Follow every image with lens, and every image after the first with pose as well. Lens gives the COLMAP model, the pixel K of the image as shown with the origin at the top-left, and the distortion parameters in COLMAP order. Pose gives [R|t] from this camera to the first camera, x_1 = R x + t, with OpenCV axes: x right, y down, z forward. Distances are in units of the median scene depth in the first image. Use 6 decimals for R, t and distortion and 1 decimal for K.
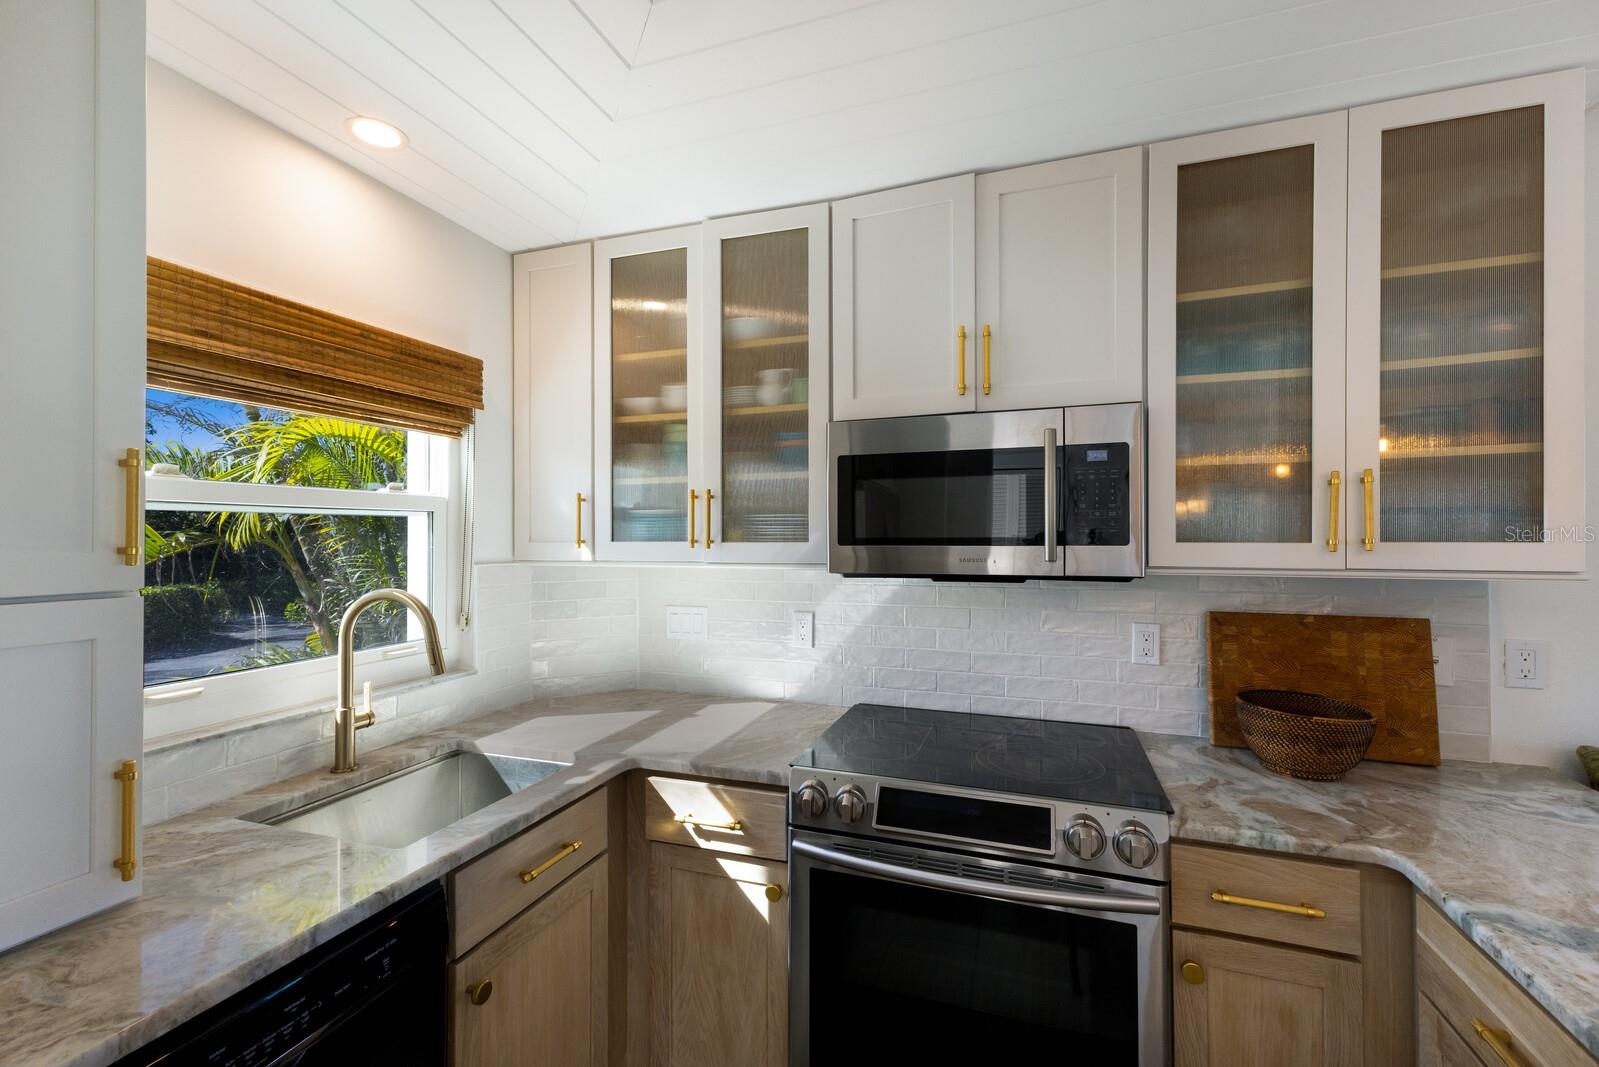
lens RADIAL K [[676.7, 0, 799.5], [0, 676.7, 533.5], [0, 0, 1]] dist [0.022089, -0.007233]
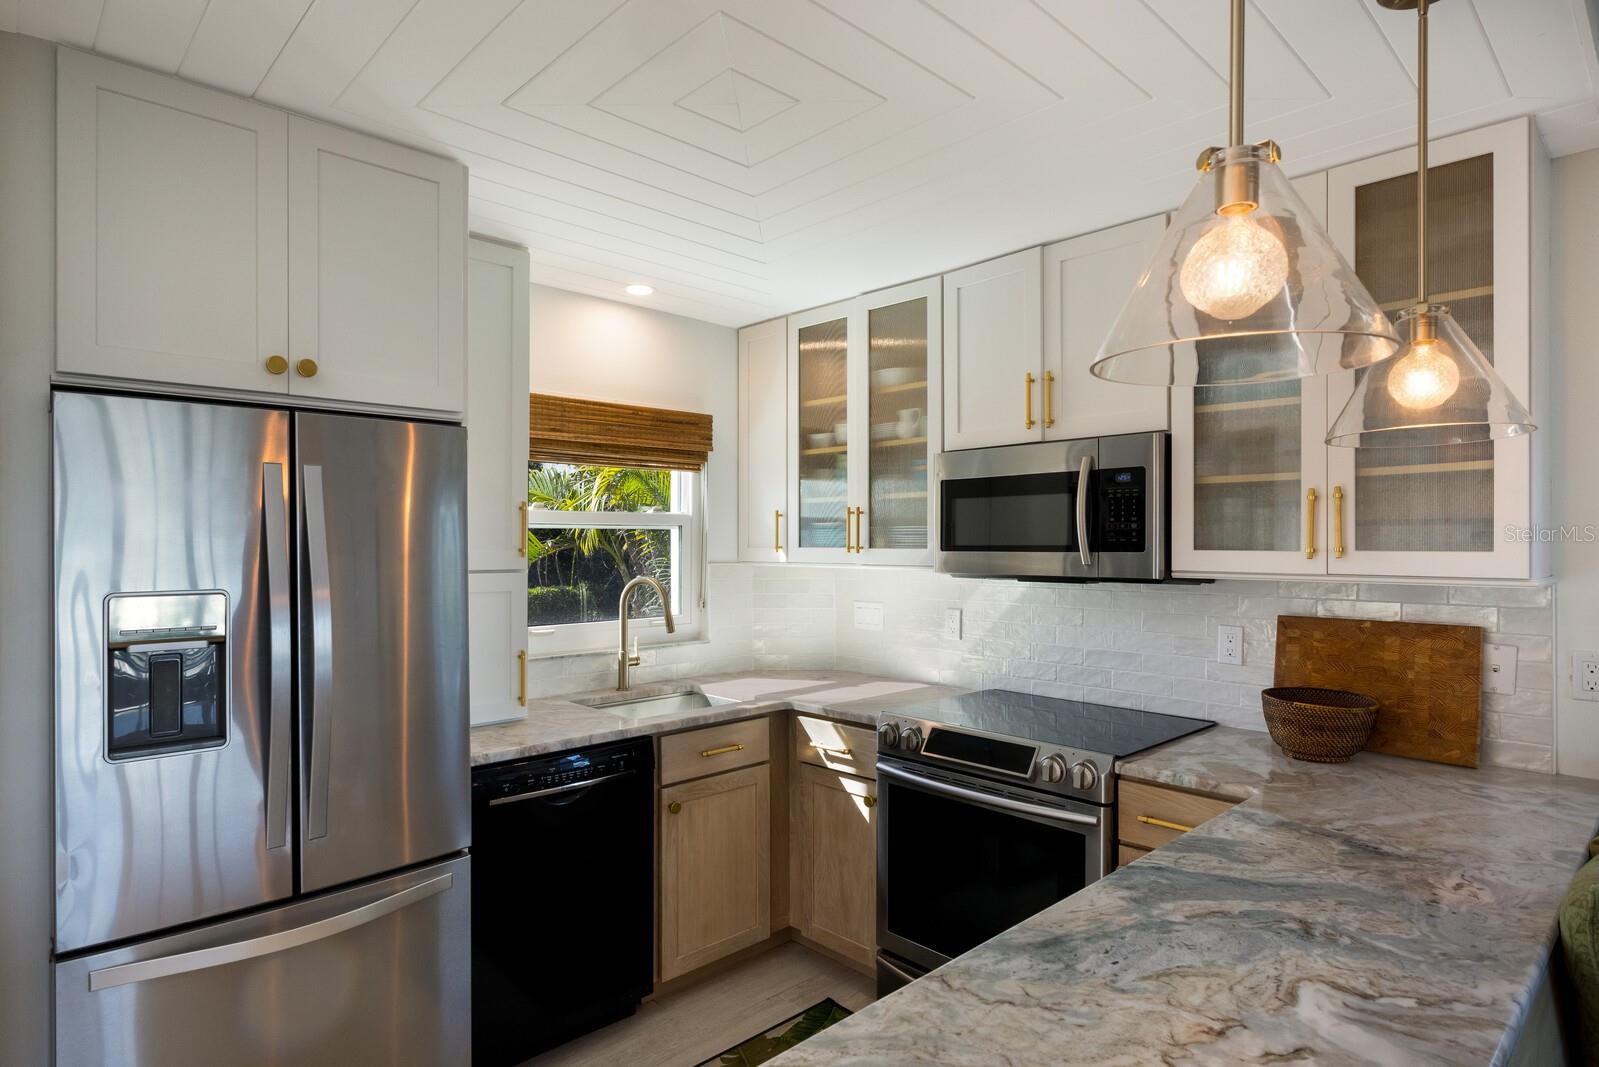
lens RADIAL K [[873.1, 0, 799.5], [0, 873.1, 533.5], [0, 0, 1]] dist [0.003509, 0.000701]
pose [[0.893260, -0.003137, -0.449530, 0.574894], [0.001513, 0.999991, -0.003973, -0.009578], [0.449538, 0.002868, 0.893257, -0.590521]]
